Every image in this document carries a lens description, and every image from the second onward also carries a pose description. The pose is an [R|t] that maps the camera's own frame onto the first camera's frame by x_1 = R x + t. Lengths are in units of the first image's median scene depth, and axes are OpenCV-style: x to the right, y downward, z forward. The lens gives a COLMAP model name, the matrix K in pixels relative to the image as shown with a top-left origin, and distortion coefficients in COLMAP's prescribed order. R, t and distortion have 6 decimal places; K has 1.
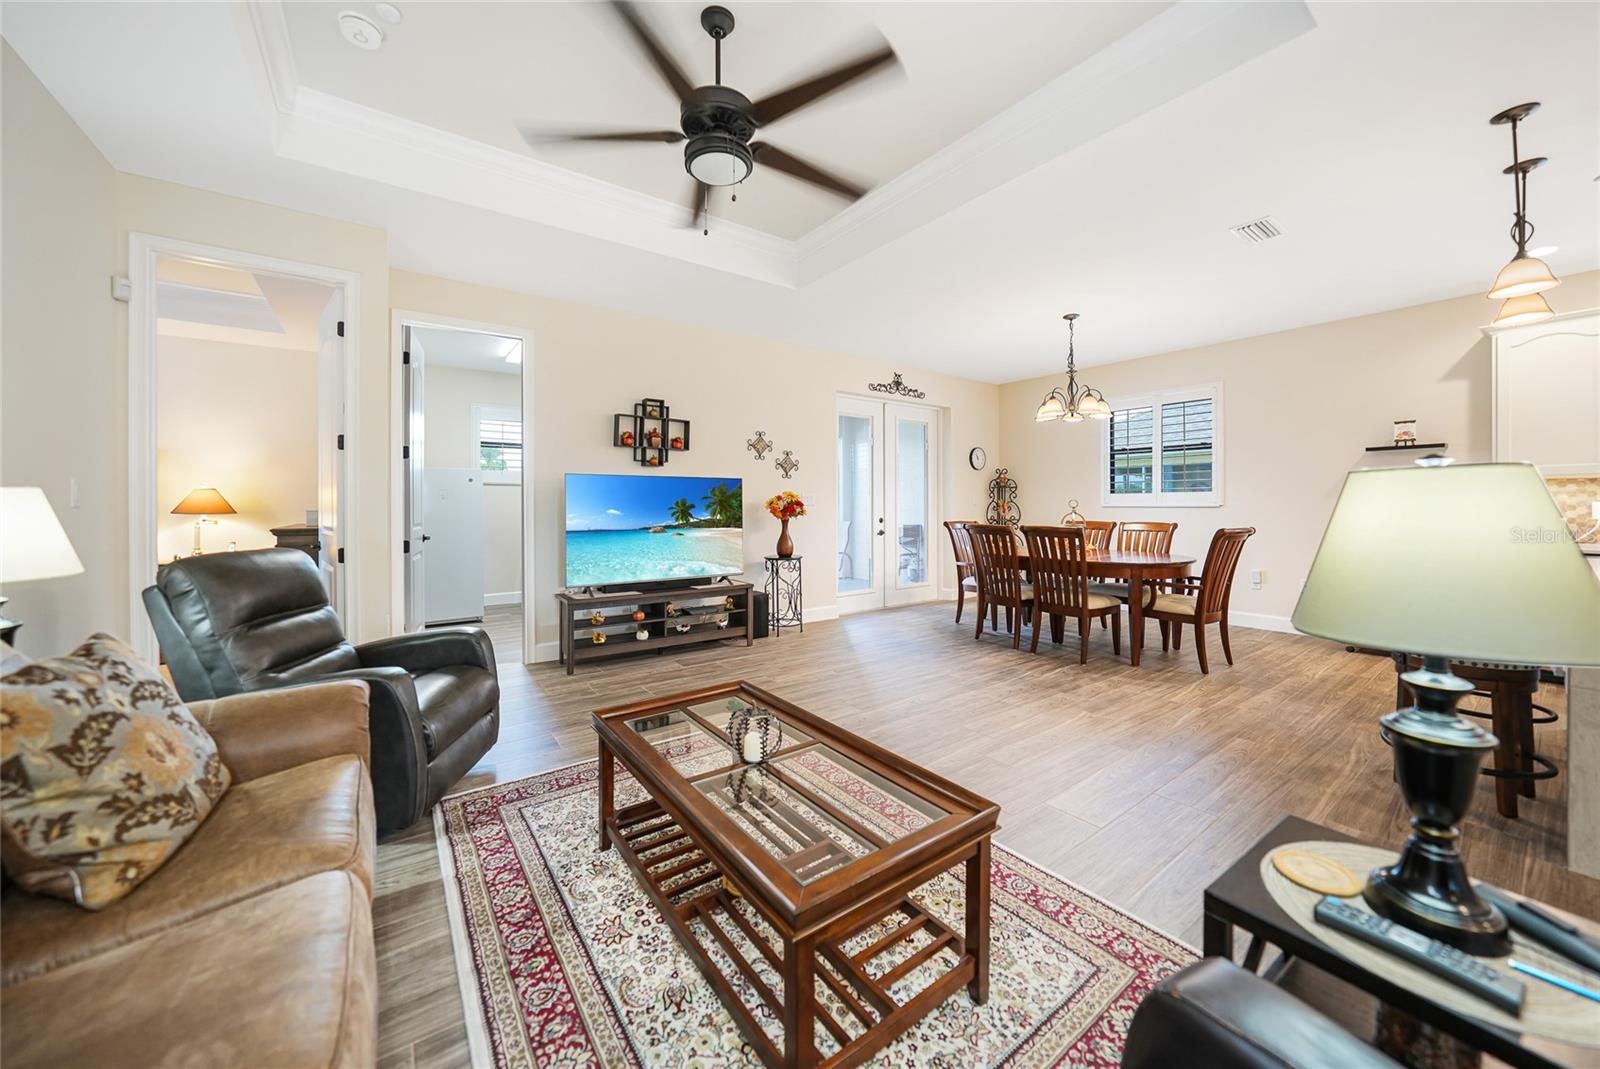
lens RADIAL K [[576.0, 0, 802.9], [0, 576.0, 503.9], [0, 0, 1]] dist [-0.026789, 0.005332]
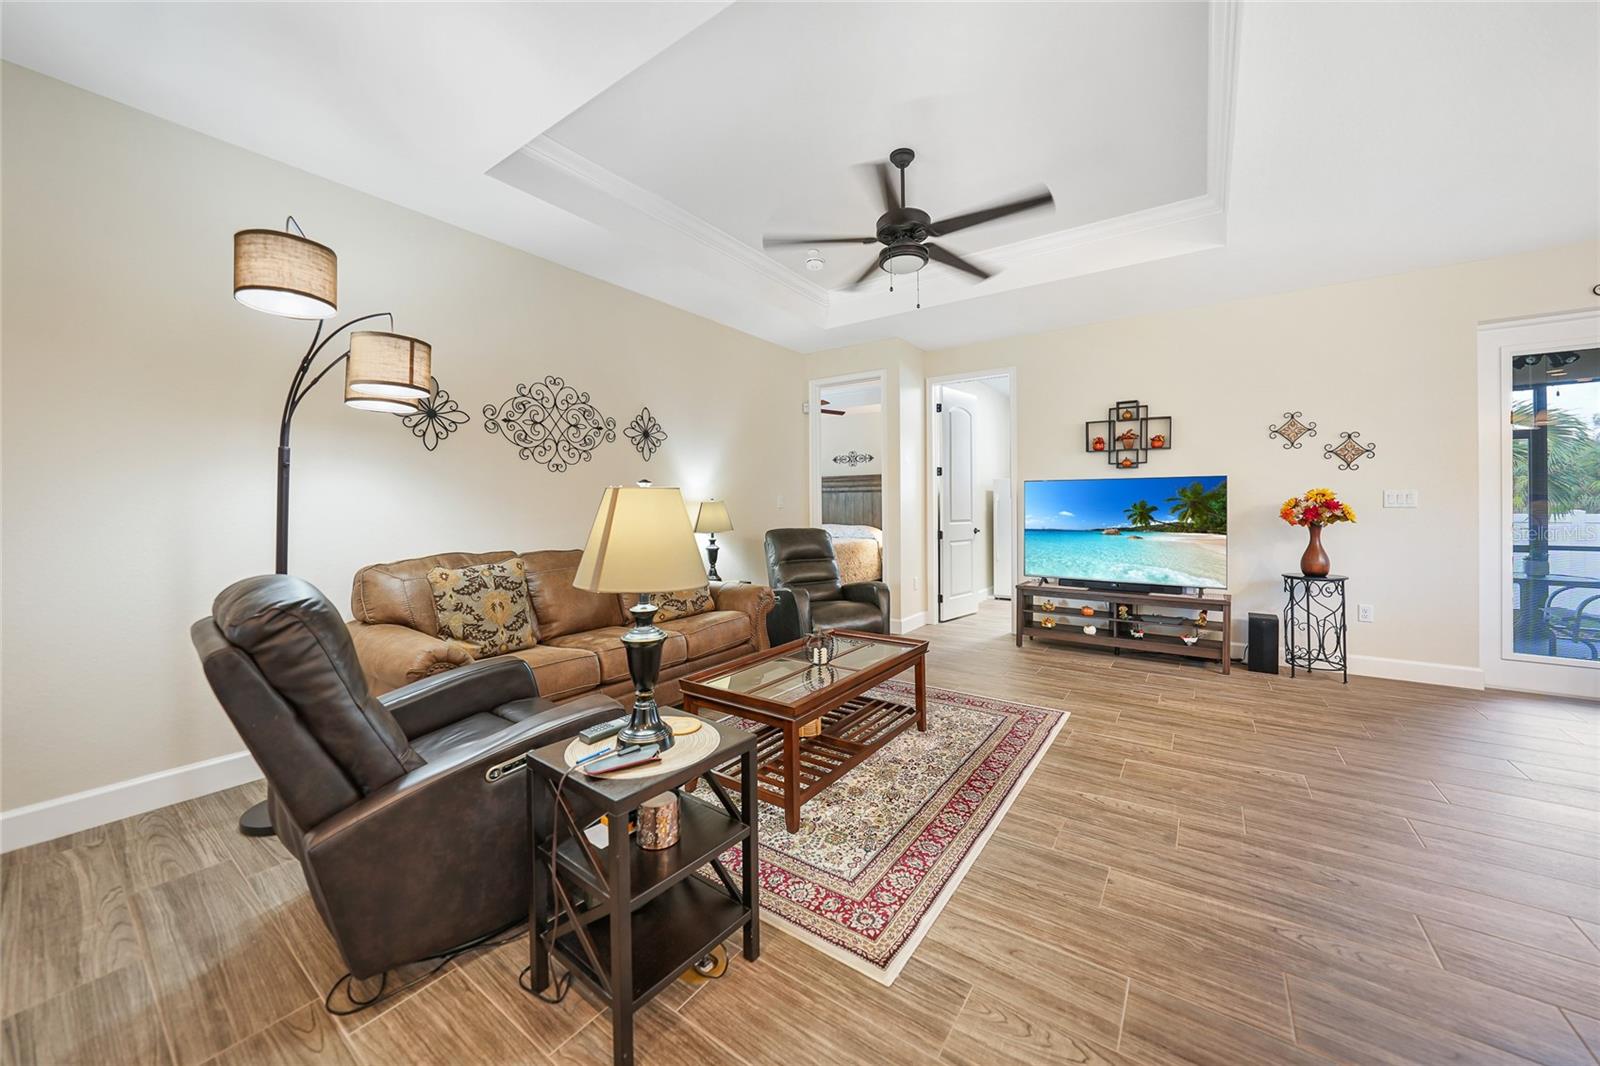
lens RADIAL K [[576.0, 0, 803.9], [0, 576.0, 510.0], [0, 0, 1]] dist [-0.026789, 0.005332]
pose [[0.319888, 0.005700, -0.947438, 0.486722], [0.004480, 0.999962, 0.007528, -0.003149], [0.947445, -0.006653, 0.319851, 0.145029]]
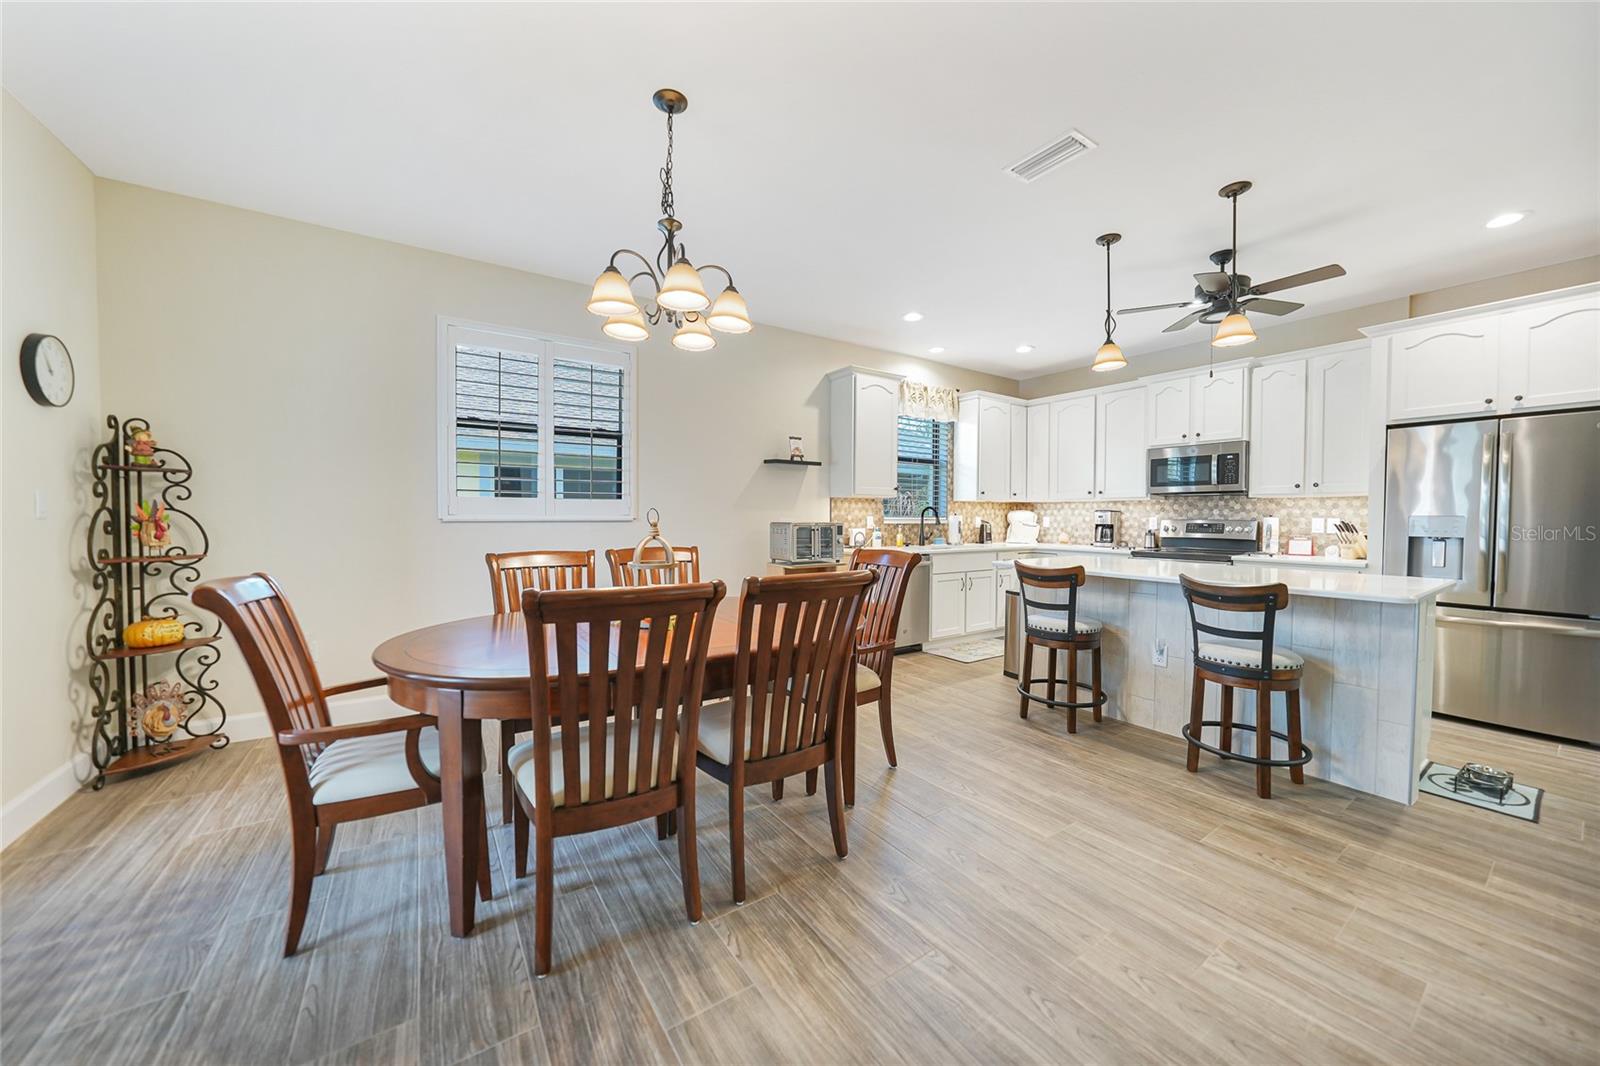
lens RADIAL K [[576.0, 0, 798.9], [0, 576.0, 523.7], [0, 0, 1]] dist [-0.026789, 0.005332]
pose [[0.027514, -0.012797, 0.999539, 0.012373], [-0.005049, 0.999904, 0.012941, -0.001660], [-0.999609, -0.005403, 0.027447, 0.877630]]
